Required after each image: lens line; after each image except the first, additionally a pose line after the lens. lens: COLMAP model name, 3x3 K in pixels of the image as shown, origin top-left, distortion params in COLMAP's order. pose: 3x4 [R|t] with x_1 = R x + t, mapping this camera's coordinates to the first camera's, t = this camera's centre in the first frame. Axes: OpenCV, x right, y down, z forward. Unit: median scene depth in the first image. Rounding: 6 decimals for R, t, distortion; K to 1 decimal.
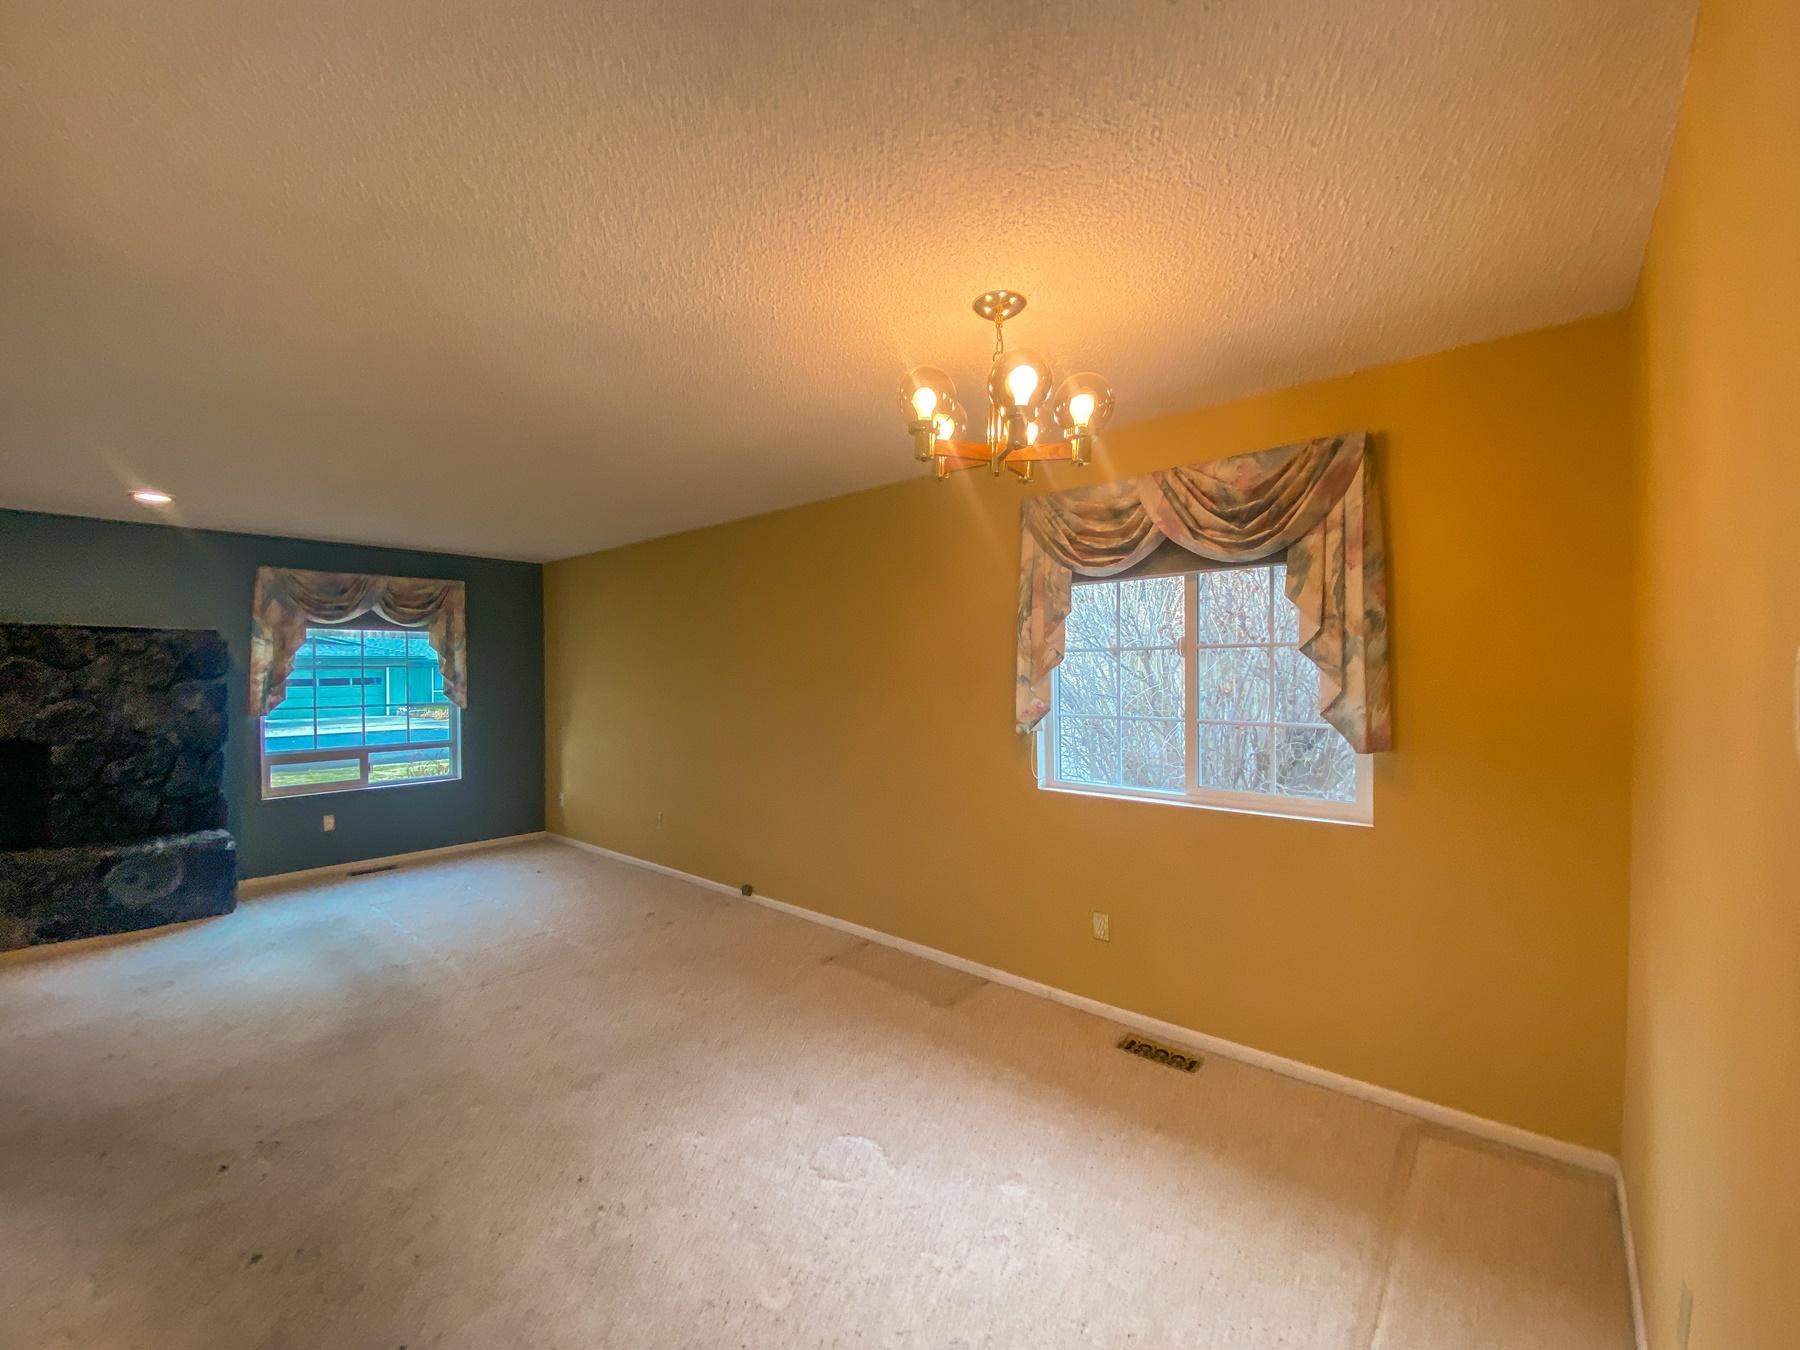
lens RADIAL K [[714.6, 0, 899.1], [0, 714.6, 674.7], [0, 0, 1]] dist [-0.011177, -0.002800]
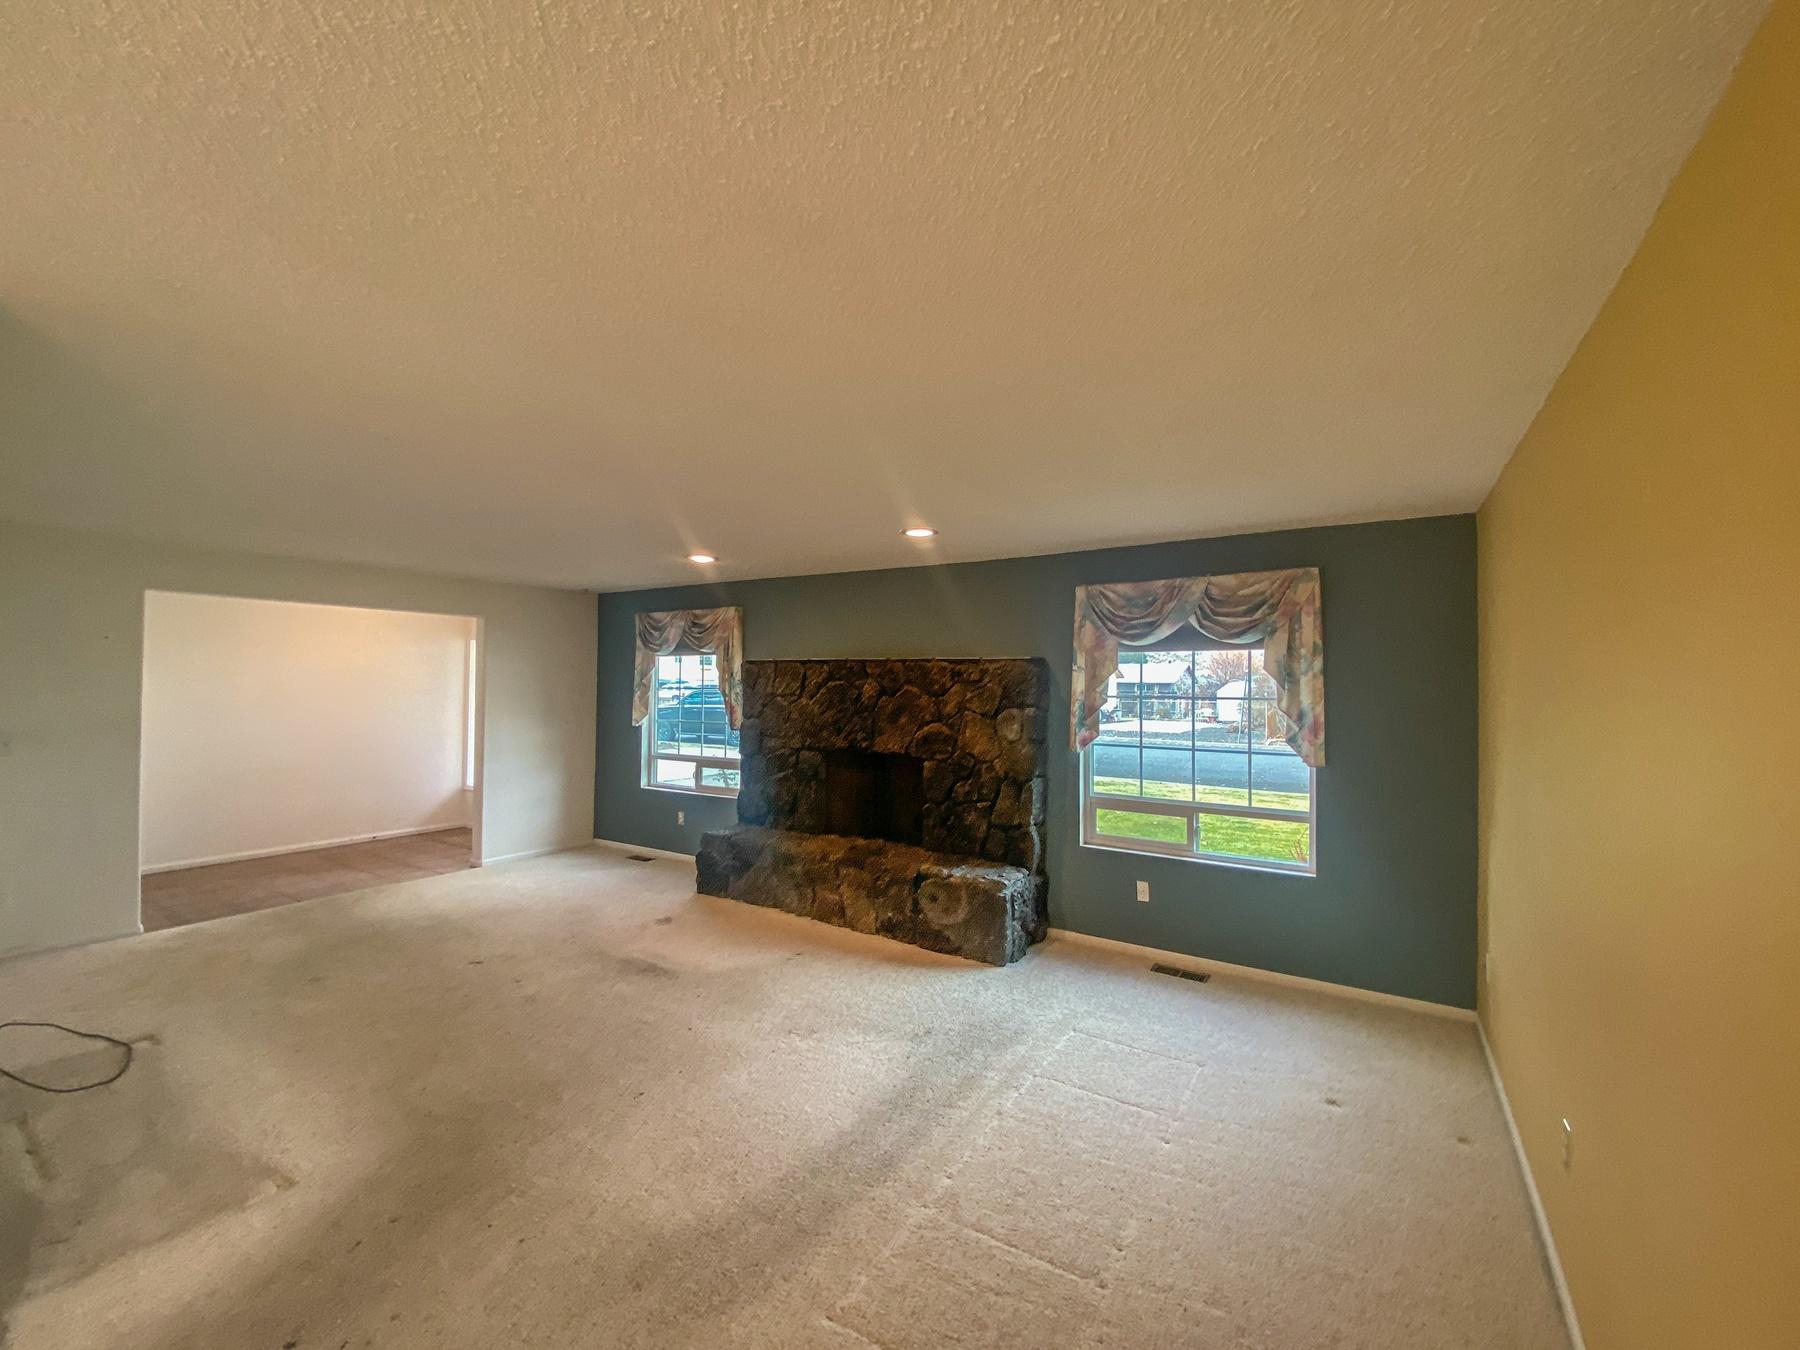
lens RADIAL K [[714.6, 0, 842.3], [0, 714.6, 643.6], [0, 0, 1]] dist [-0.011177, -0.002800]
pose [[0.086591, -0.044037, -0.995270, -0.019434], [-0.014619, 0.998859, -0.045468, -0.032659], [0.996137, 0.018487, 0.085849, 0.625409]]
